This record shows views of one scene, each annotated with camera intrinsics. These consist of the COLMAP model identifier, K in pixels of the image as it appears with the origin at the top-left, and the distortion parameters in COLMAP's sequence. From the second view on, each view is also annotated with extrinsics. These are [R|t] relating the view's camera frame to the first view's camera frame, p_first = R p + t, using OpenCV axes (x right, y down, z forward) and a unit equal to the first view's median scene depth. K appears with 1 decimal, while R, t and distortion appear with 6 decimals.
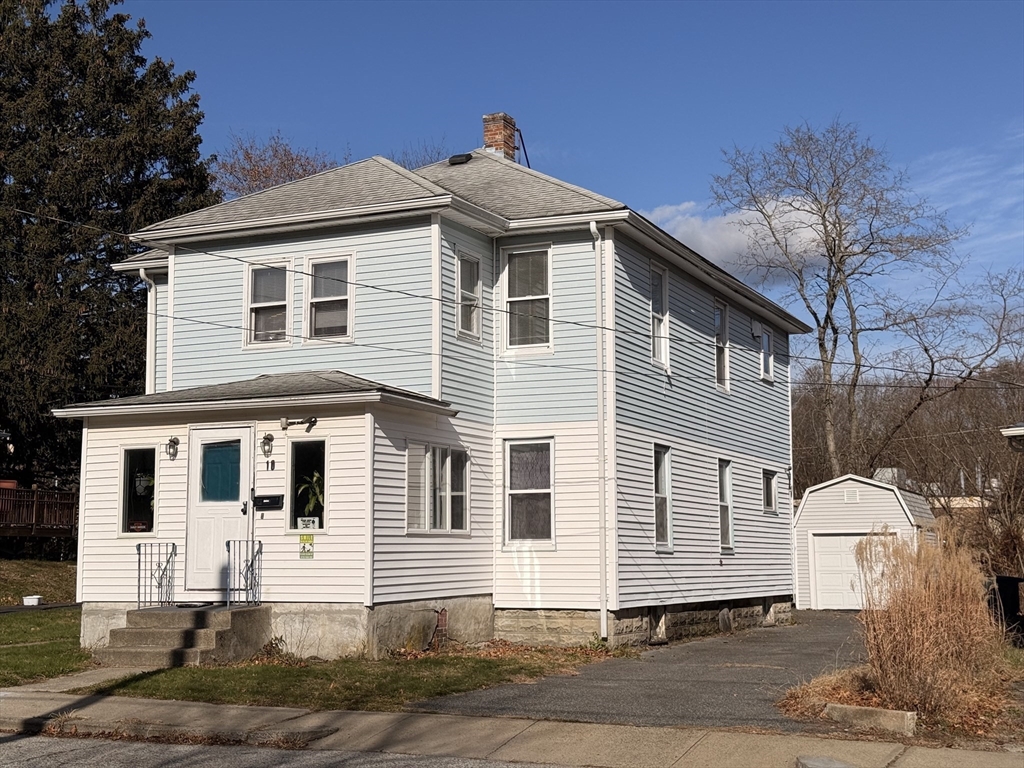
lens RADIAL K [[1419.0, 0, 512.0], [0, 1419.0, 384.0], [0, 0, 1]] dist [0.024646, 0.016674]
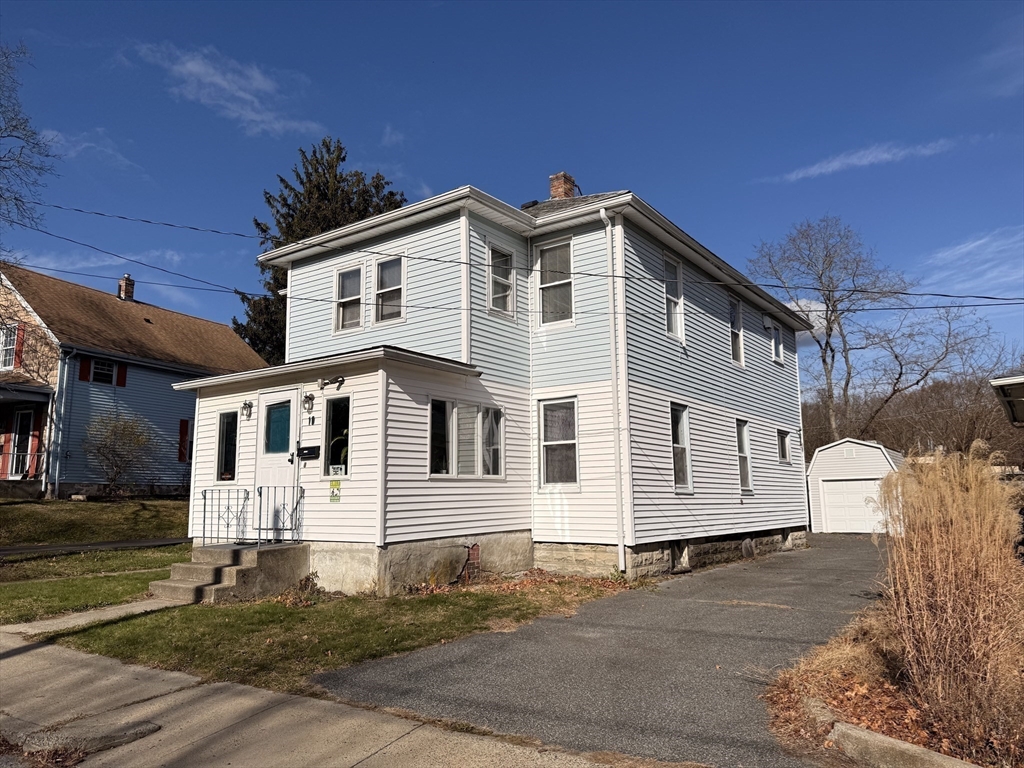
lens RADIAL K [[710.7, 0, 505.8], [0, 710.7, 386.5], [0, 0, 1]] dist [0.114148, -0.257347]
pose [[0.978600, -0.037013, -0.202416, 0.092222], [0.030818, 0.998958, -0.033674, 0.047887], [0.203452, 0.026715, 0.978720, 0.409500]]
